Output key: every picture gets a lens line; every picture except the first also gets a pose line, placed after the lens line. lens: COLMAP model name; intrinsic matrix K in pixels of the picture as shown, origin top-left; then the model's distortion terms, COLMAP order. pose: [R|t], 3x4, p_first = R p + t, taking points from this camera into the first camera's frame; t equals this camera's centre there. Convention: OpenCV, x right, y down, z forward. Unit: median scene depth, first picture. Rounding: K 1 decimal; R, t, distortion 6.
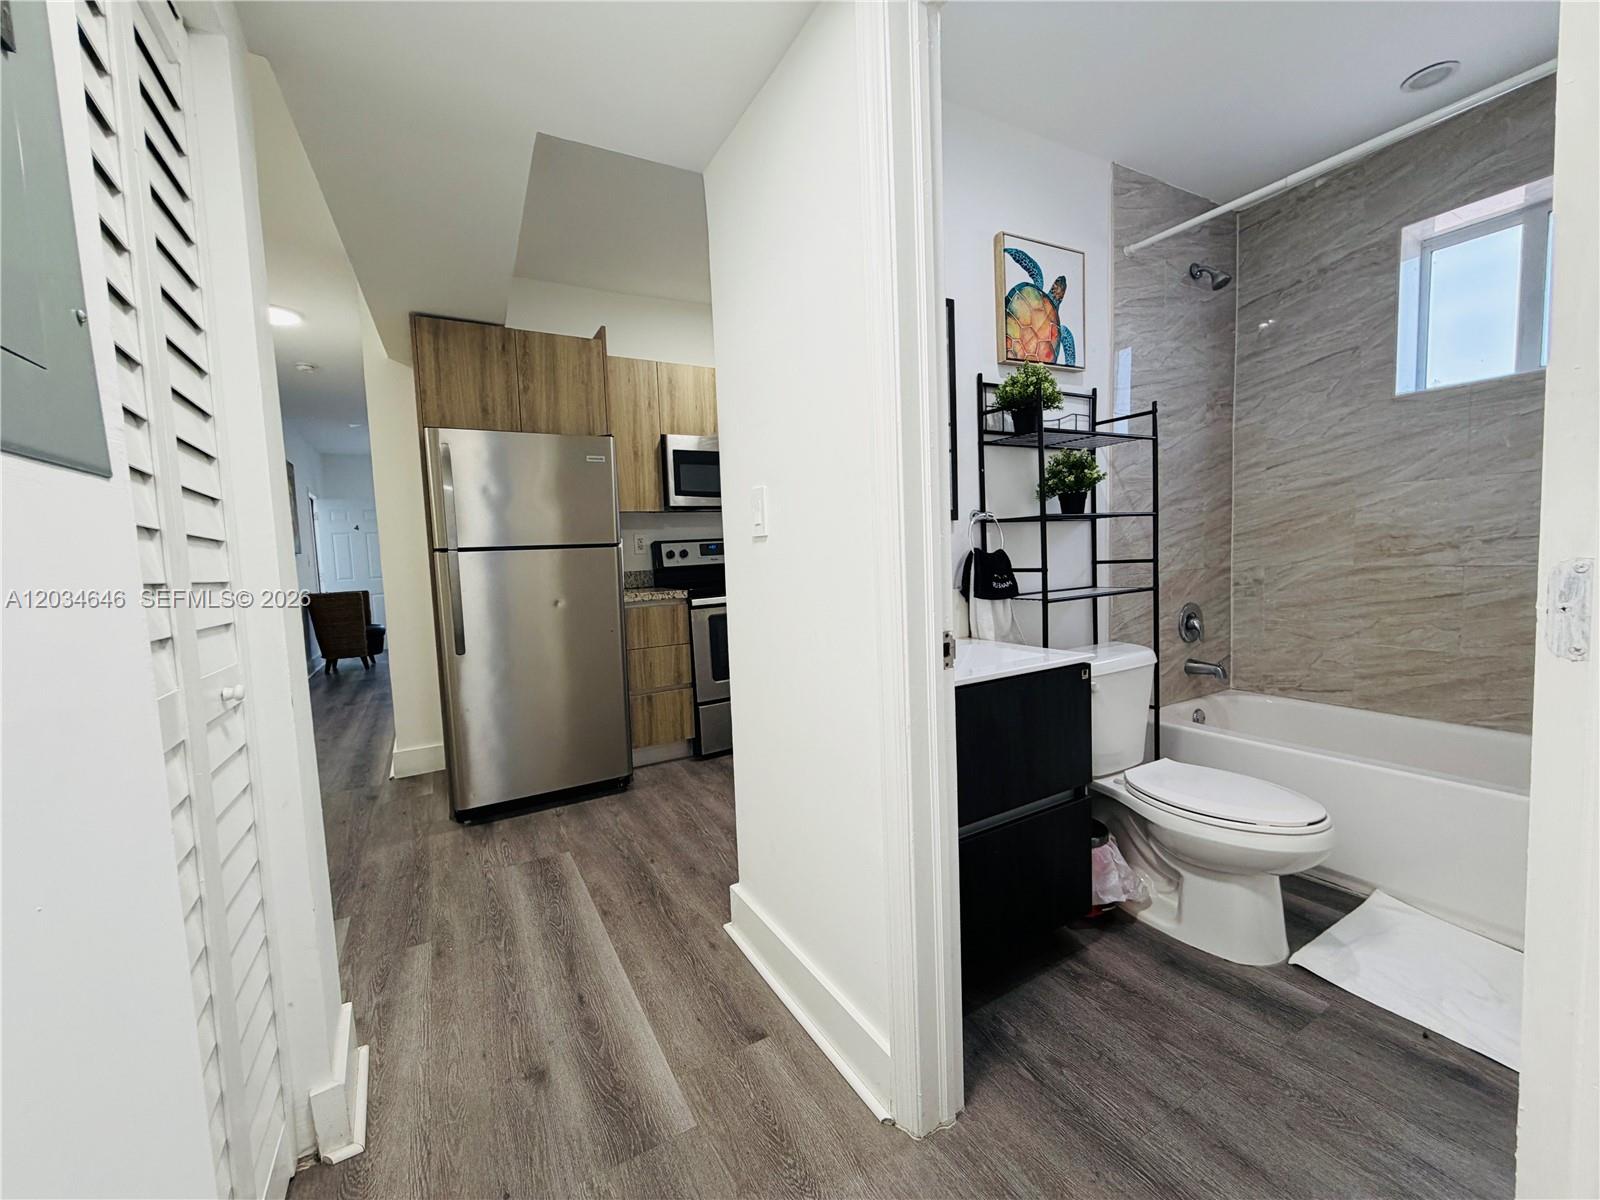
lens RADIAL K [[635.9, 0, 797.4], [0, 635.9, 599.9], [0, 0, 1]] dist [0.002349, -0.000490]
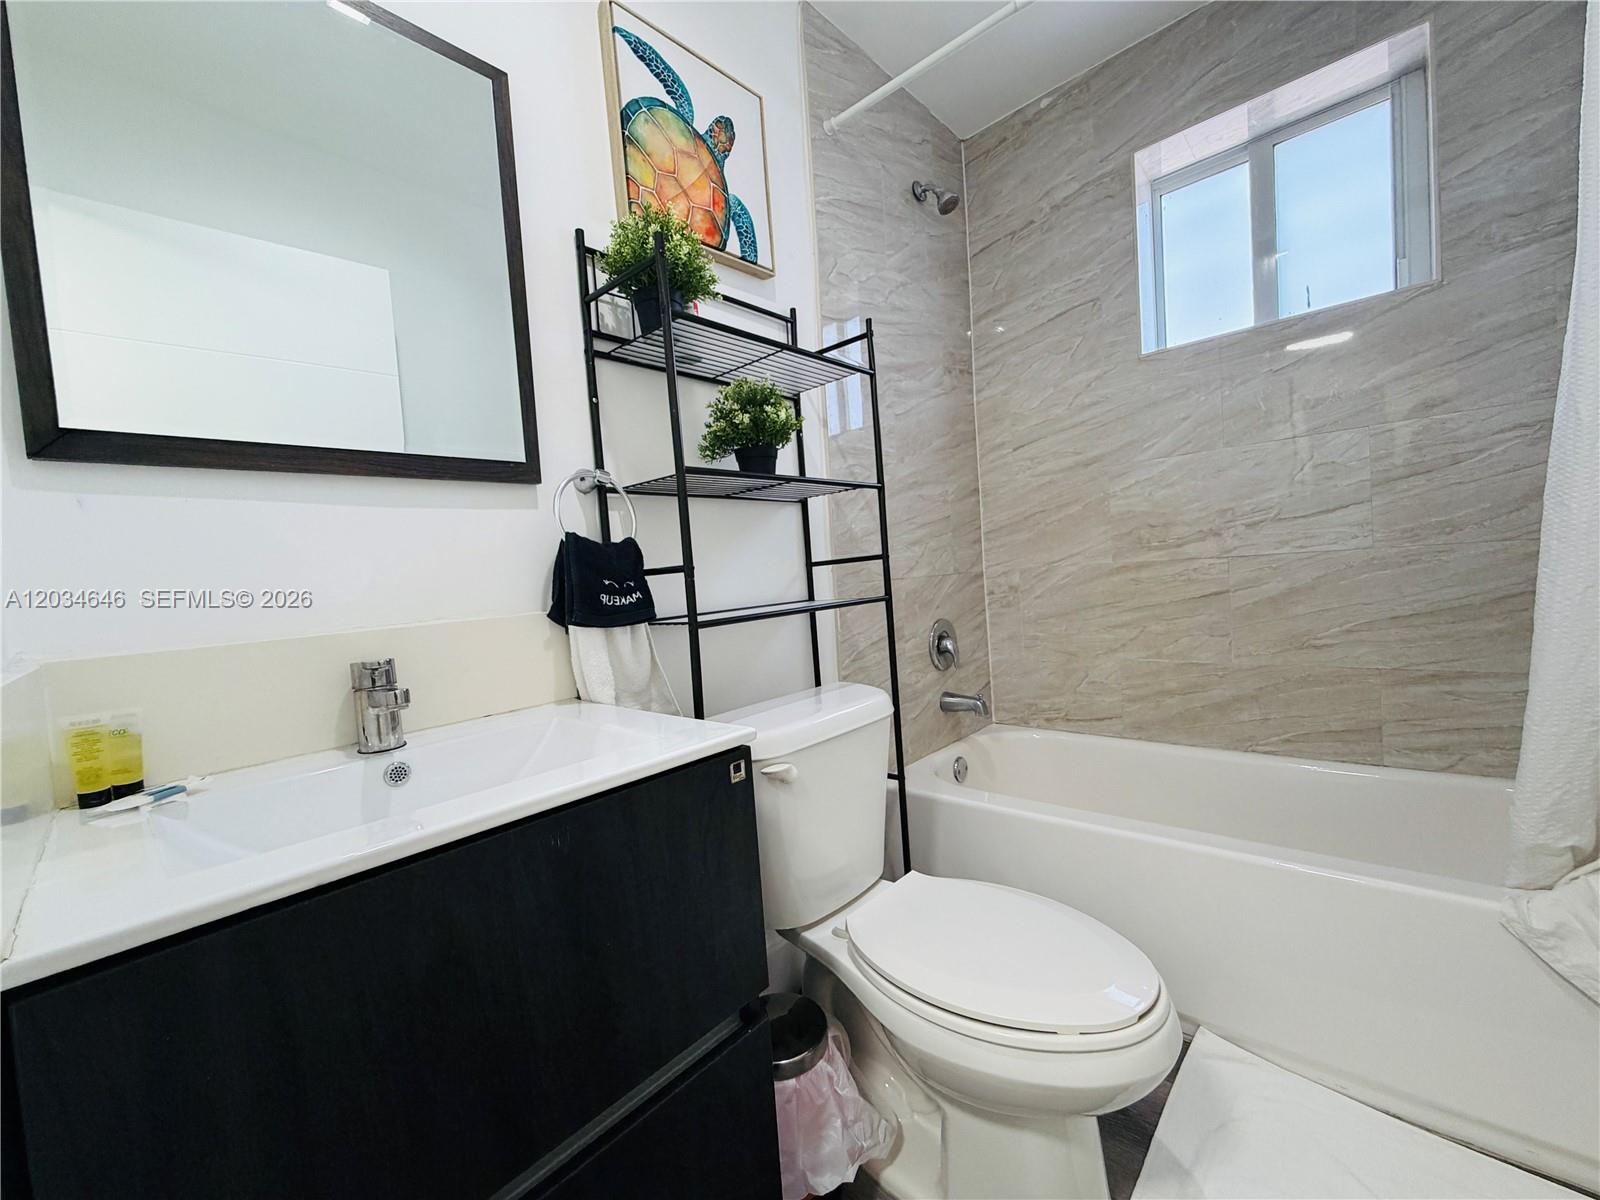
lens RADIAL K [[635.9, 0, 798.1], [0, 635.9, 599.8], [0, 0, 1]] dist [0.002349, -0.000490]
pose [[0.950880, -0.037785, 0.307246, 0.267594], [0.053549, 0.997637, -0.043037, 0.007117], [-0.304894, 0.057375, 0.950656, 0.394341]]
